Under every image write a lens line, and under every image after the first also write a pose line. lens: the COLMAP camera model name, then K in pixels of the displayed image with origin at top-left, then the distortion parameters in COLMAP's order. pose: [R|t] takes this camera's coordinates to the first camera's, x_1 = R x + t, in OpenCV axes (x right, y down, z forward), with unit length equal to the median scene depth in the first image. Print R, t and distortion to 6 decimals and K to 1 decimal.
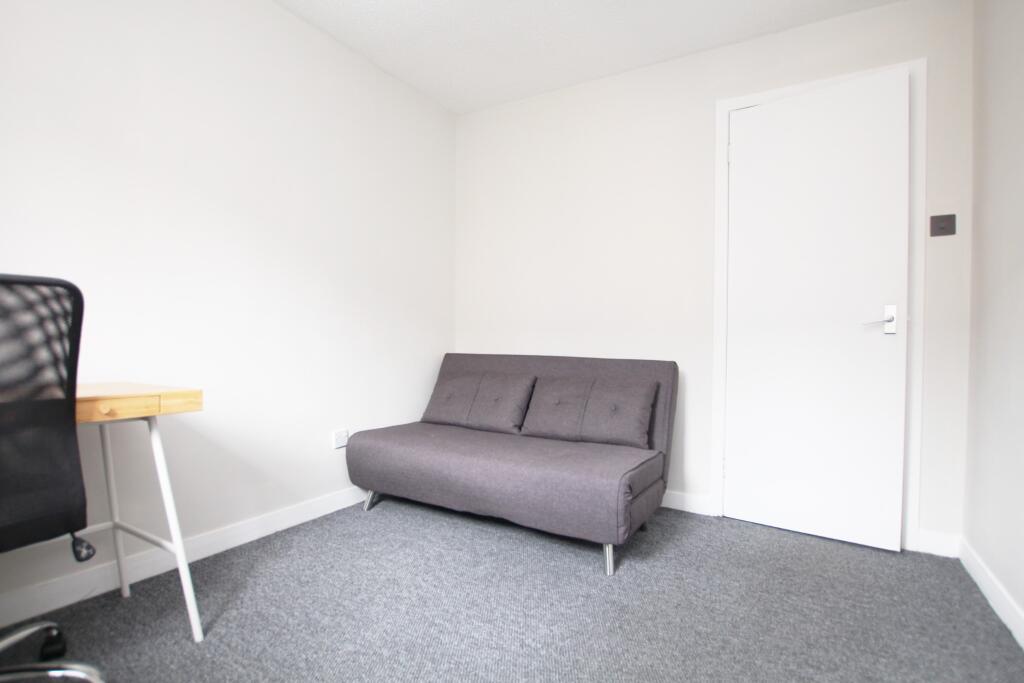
lens RADIAL K [[474.7, 0, 515.5], [0, 474.7, 342.4], [0, 0, 1]] dist [-0.029709, 0.000245]
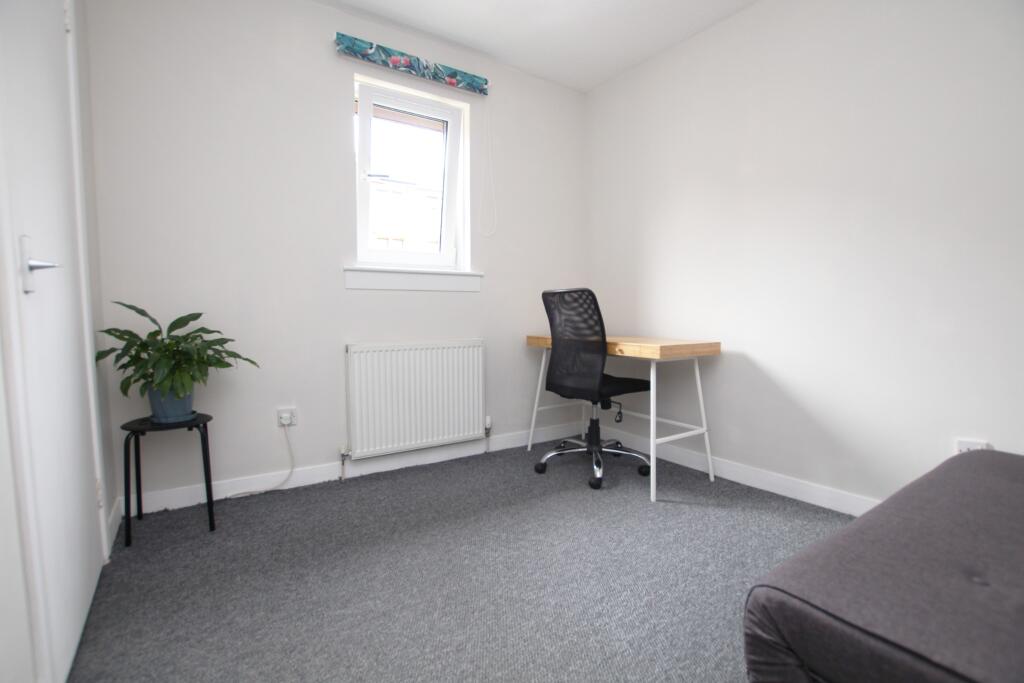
lens RADIAL K [[474.7, 0, 515.5], [0, 474.7, 342.4], [0, 0, 1]] dist [-0.029709, 0.000245]
pose [[-0.408060, 0.049710, -0.911601, 0.911044], [0.002995, 0.998584, 0.053113, 0.007652], [0.912950, 0.018943, -0.407631, 1.144030]]
